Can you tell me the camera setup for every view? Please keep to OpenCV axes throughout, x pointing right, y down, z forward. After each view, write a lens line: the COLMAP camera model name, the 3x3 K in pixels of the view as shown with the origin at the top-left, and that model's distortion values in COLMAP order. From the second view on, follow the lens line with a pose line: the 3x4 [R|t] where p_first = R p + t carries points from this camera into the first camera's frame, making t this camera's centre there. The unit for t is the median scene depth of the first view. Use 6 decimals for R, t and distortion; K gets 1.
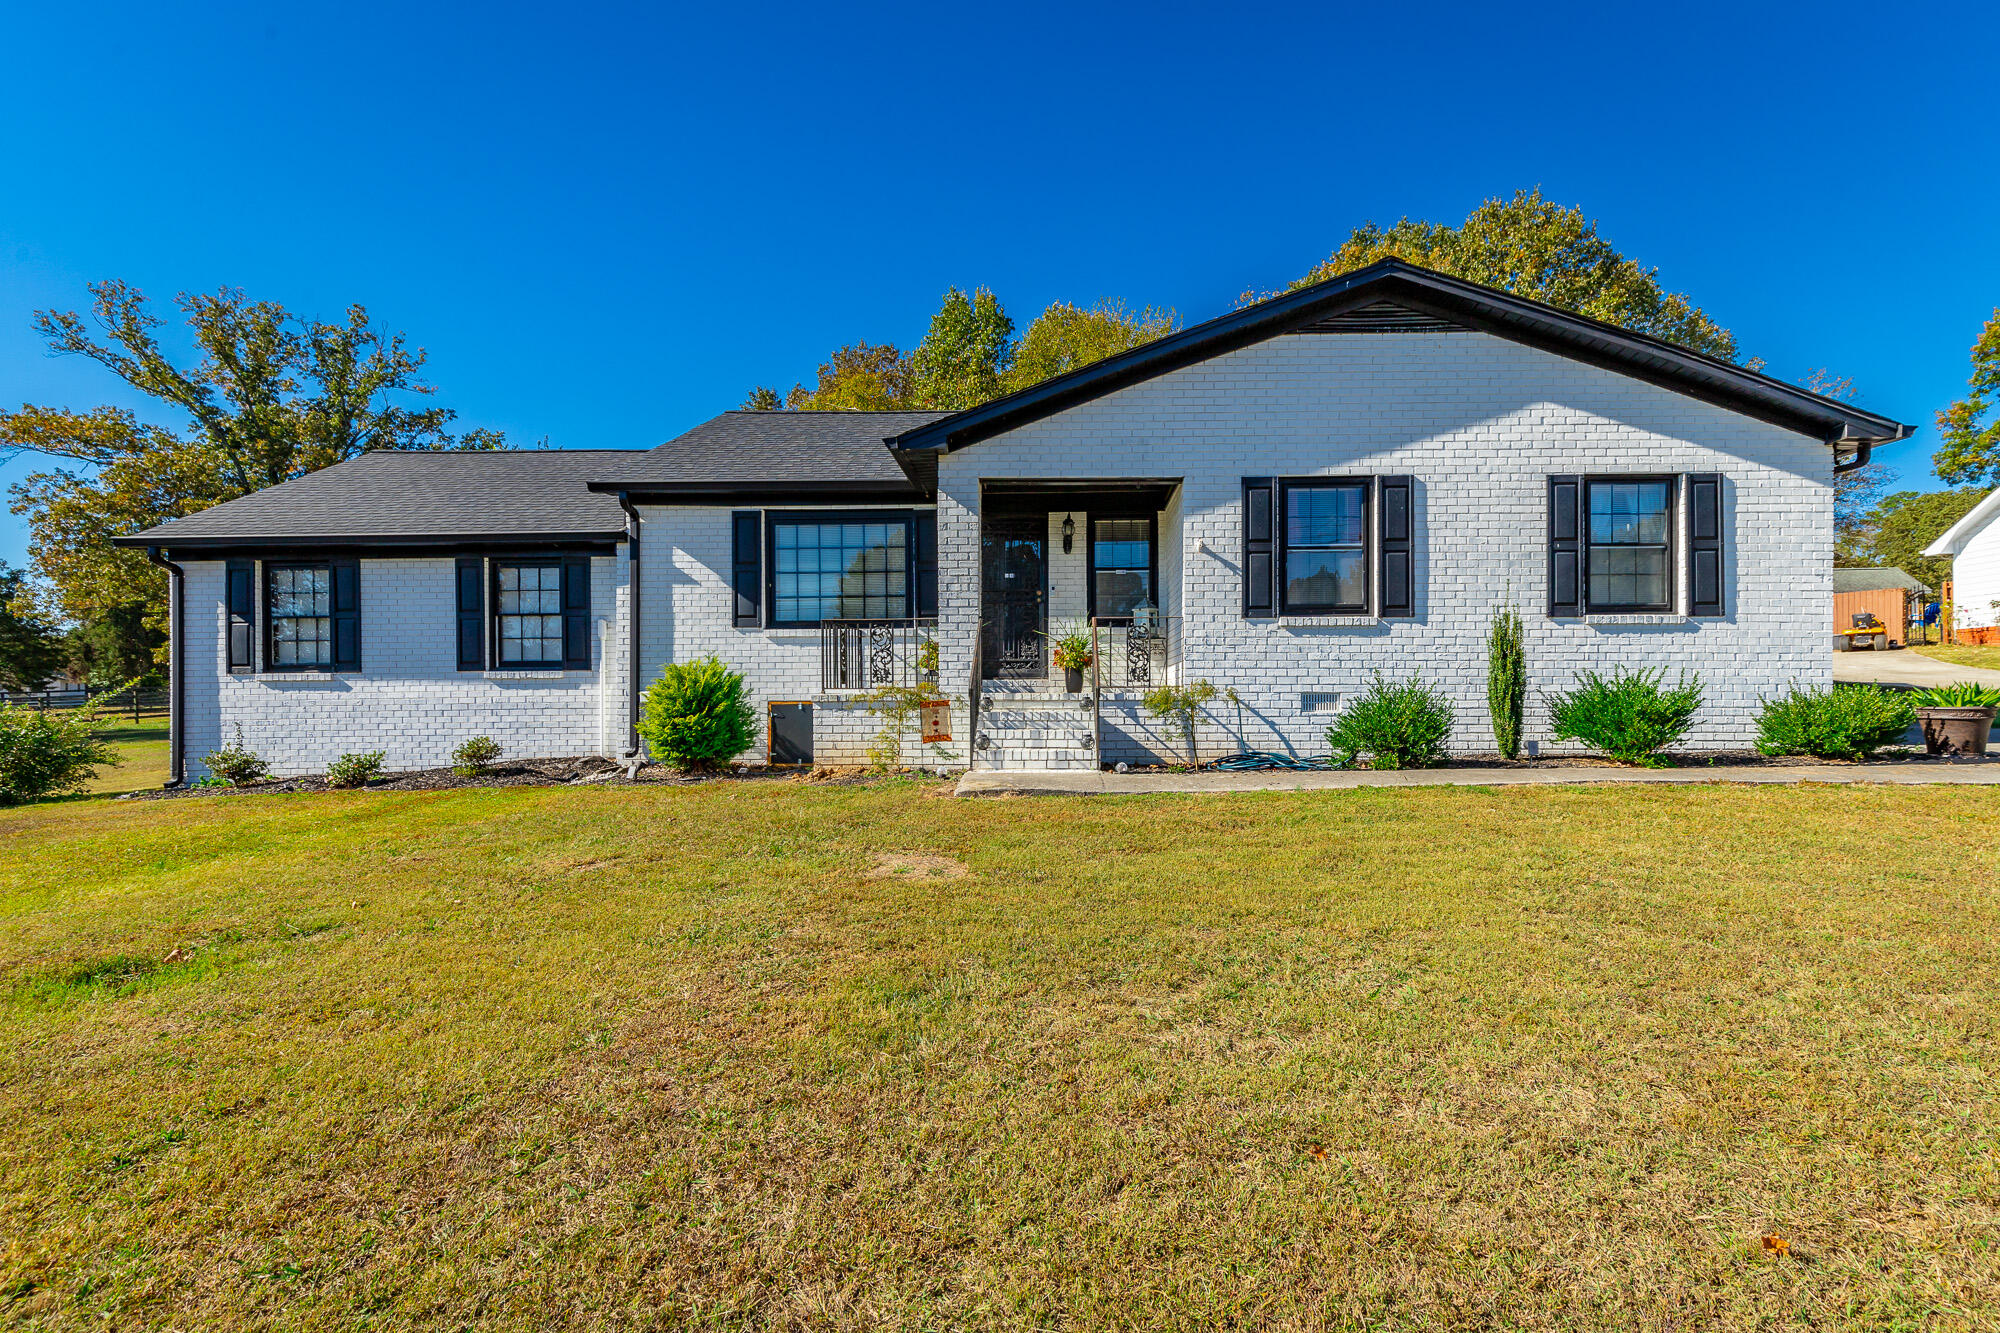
lens RADIAL K [[915.3, 0, 1046.2], [0, 915.3, 675.9], [0, 0, 1]] dist [0.002263, 0.000736]
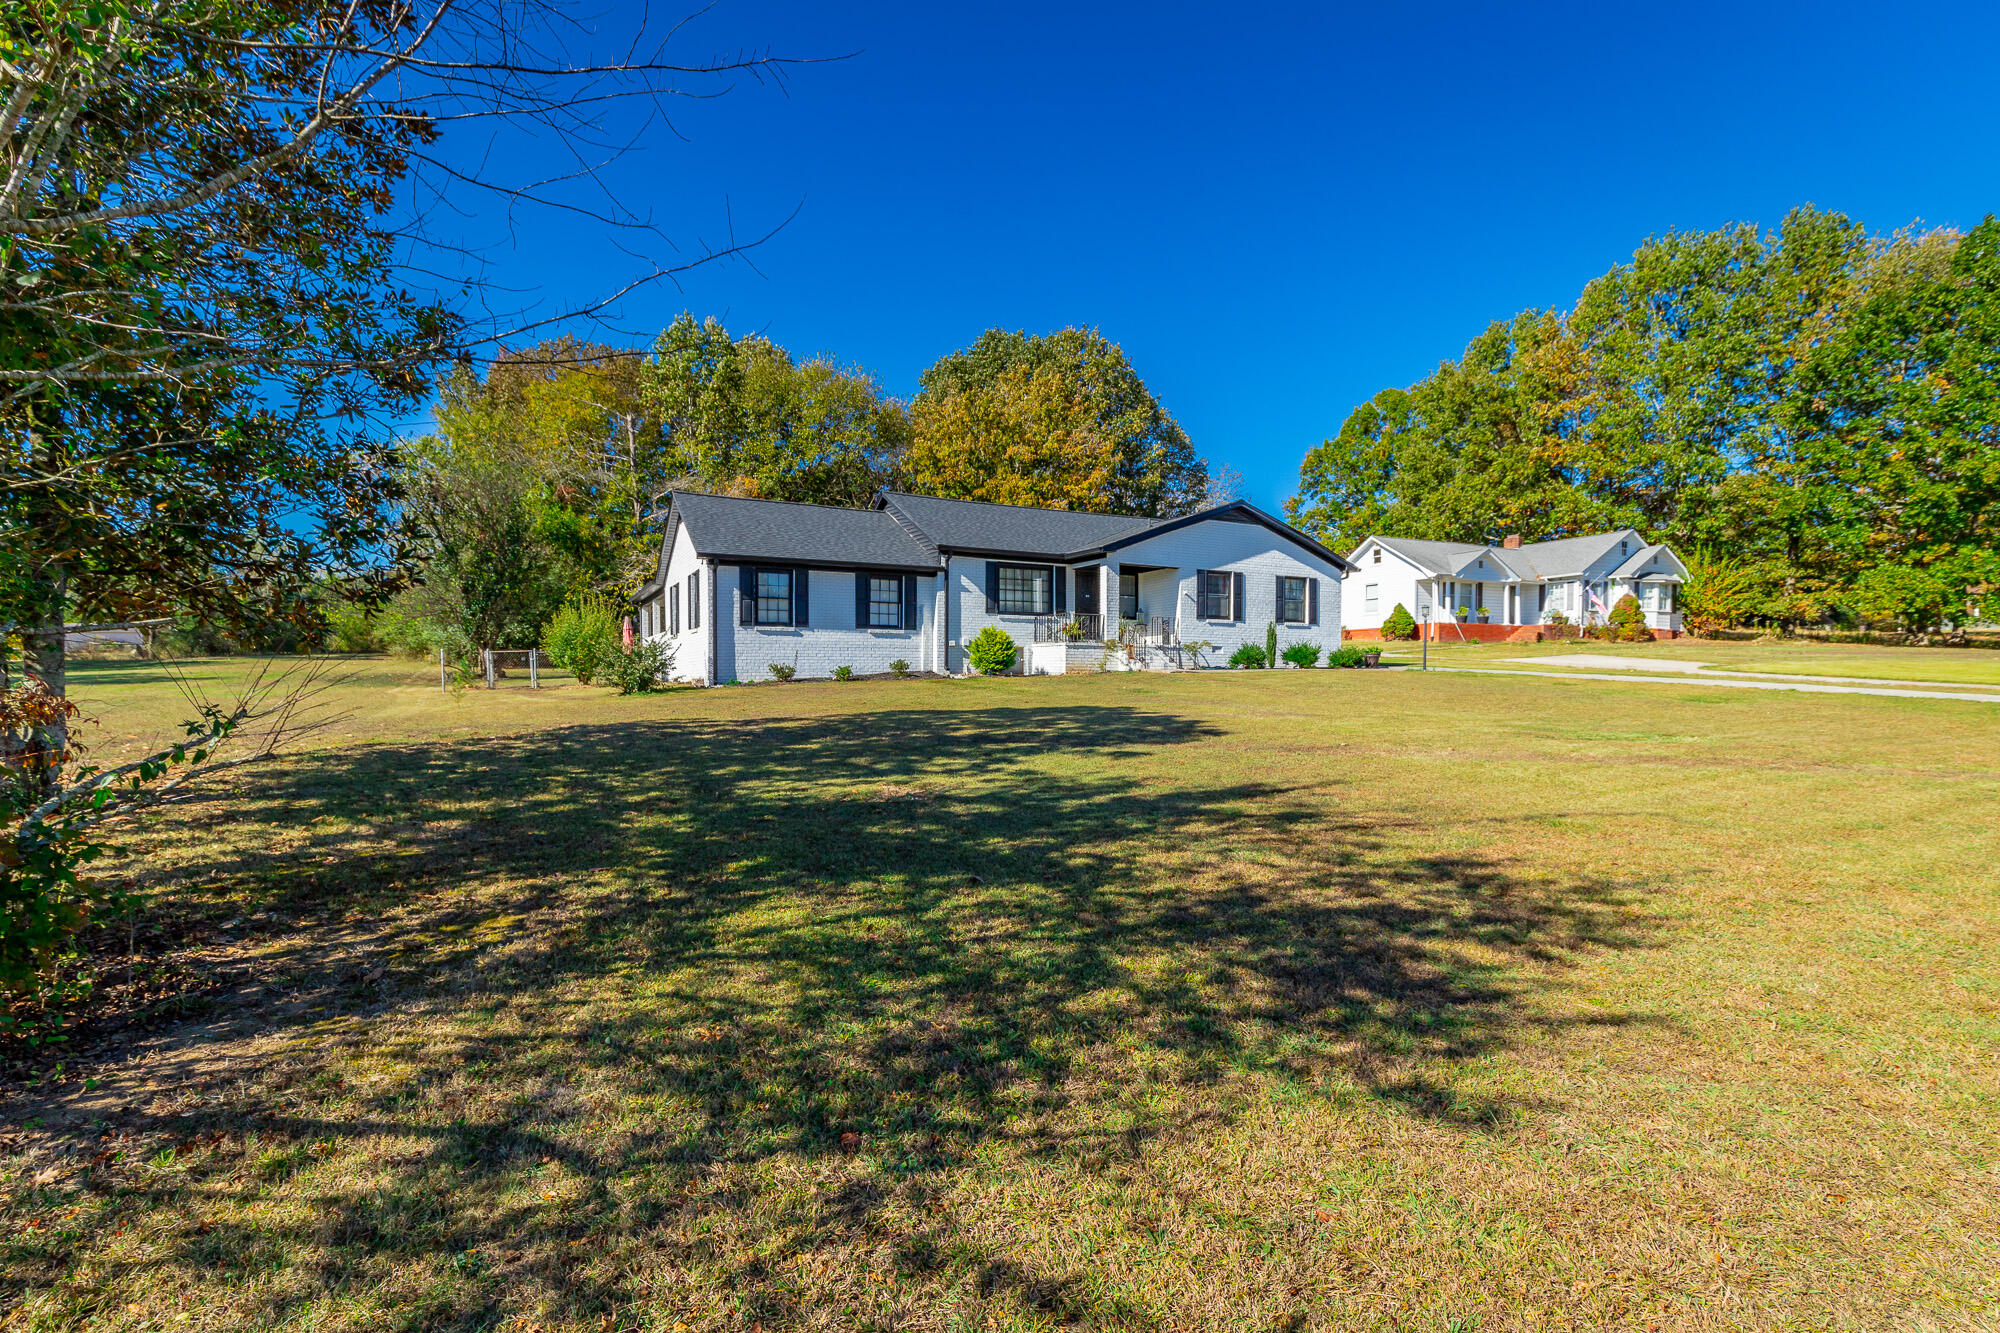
lens RADIAL K [[912.7, 0, 1000.0], [0, 912.7, 666.5], [0, 0, 1]] dist [0.000935, 0.000913]
pose [[0.872019, 0.012425, 0.489314, -1.480303], [-0.016538, 0.999855, 0.004084, 0.071759], [-0.489193, -0.011654, 0.872098, -1.018368]]
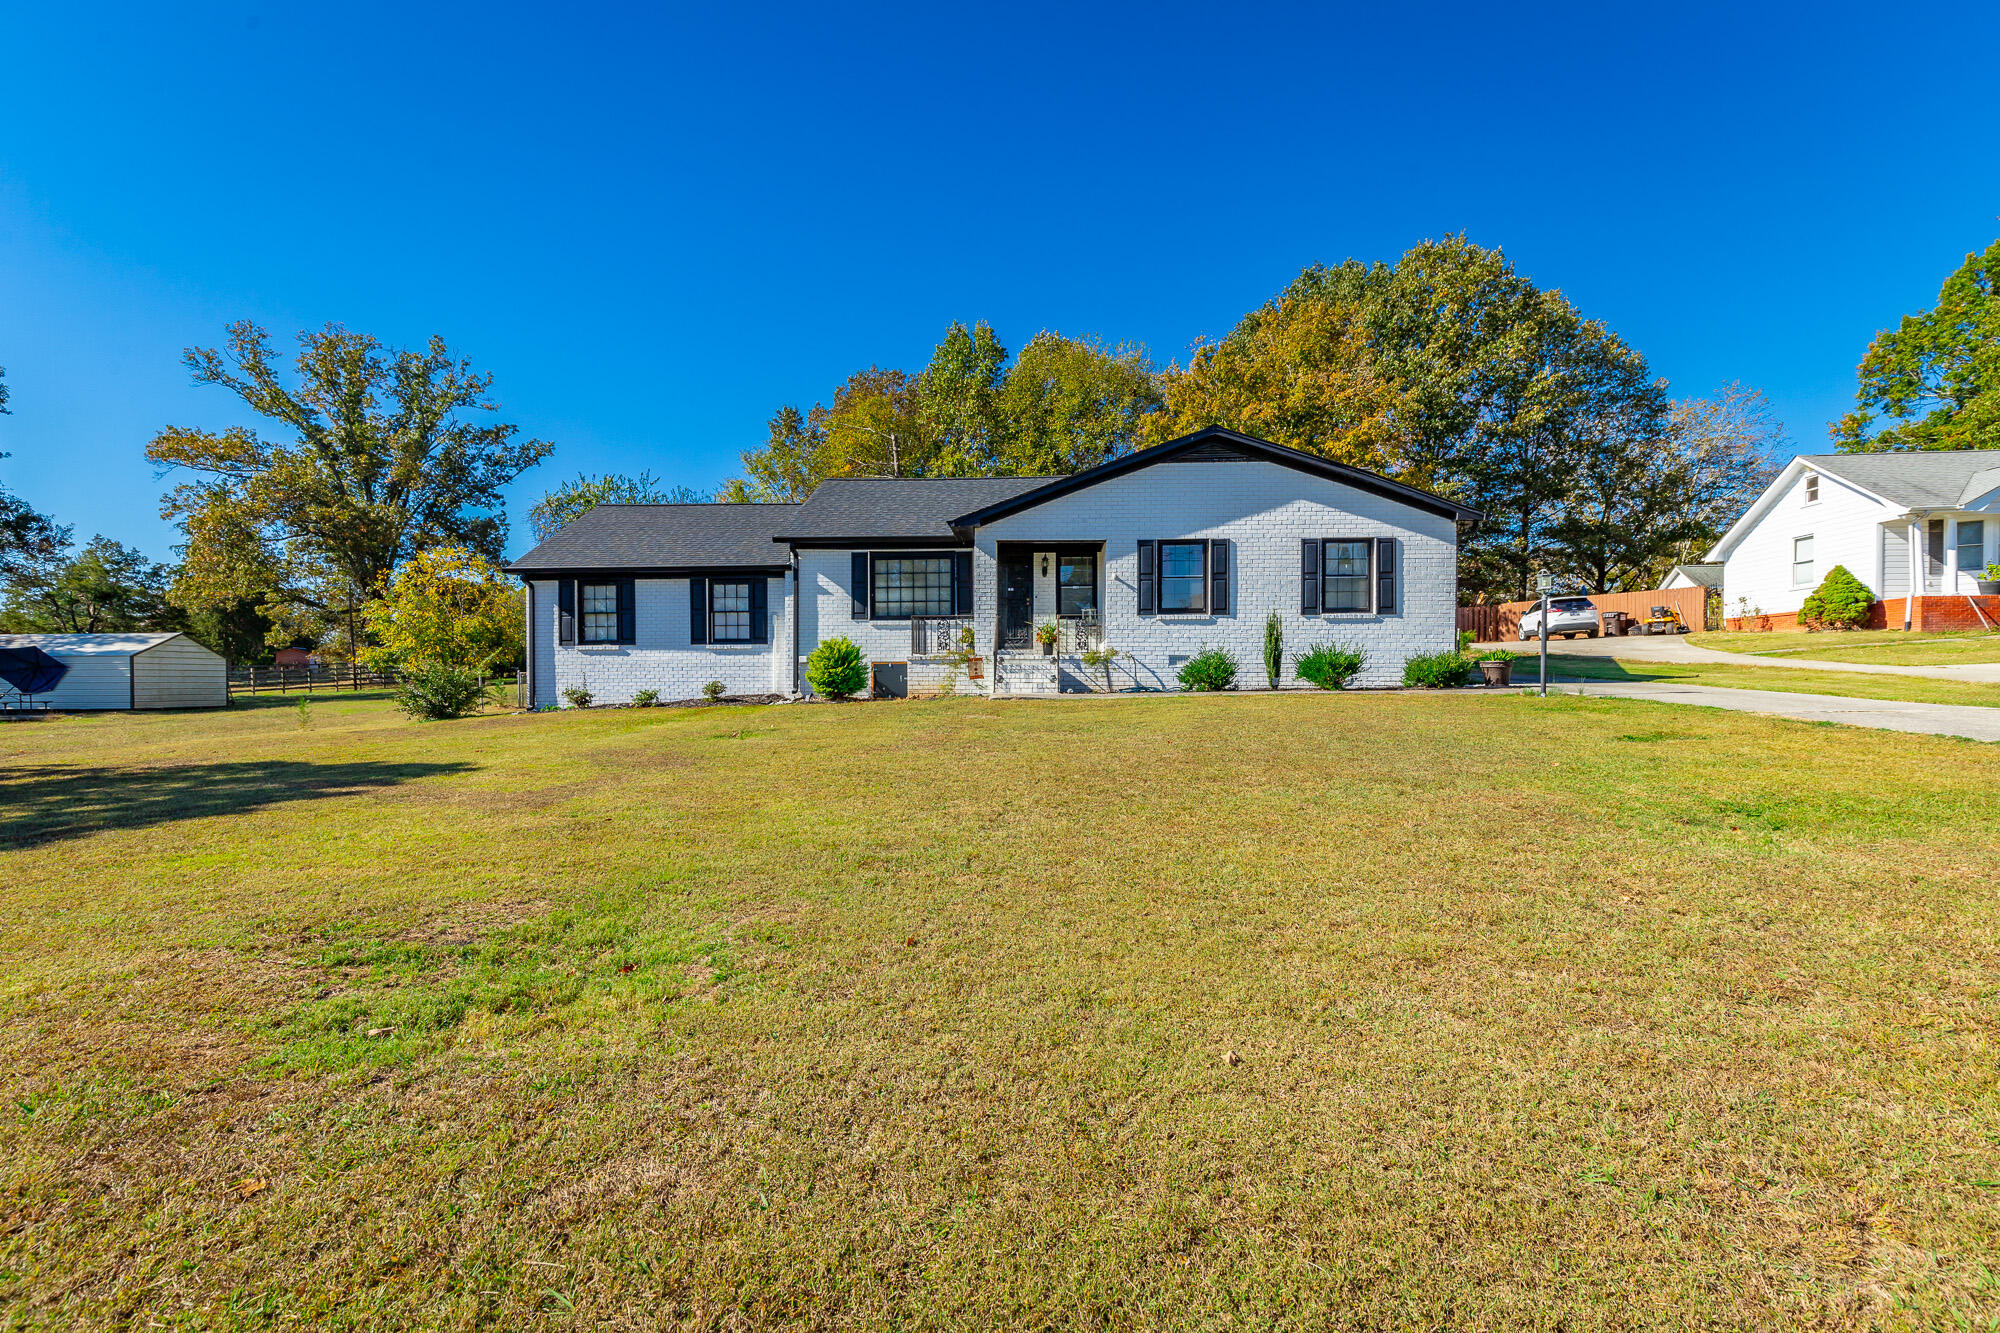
lens RADIAL K [[912.7, 0, 1000.0], [0, 912.7, 666.5], [0, 0, 1]] dist [0.000935, 0.000913]
pose [[0.999375, 0.002717, -0.035258, 0.000013], [-0.002531, 0.999983, 0.005331, 0.027981], [0.035271, -0.005239, 0.999364, -0.761792]]
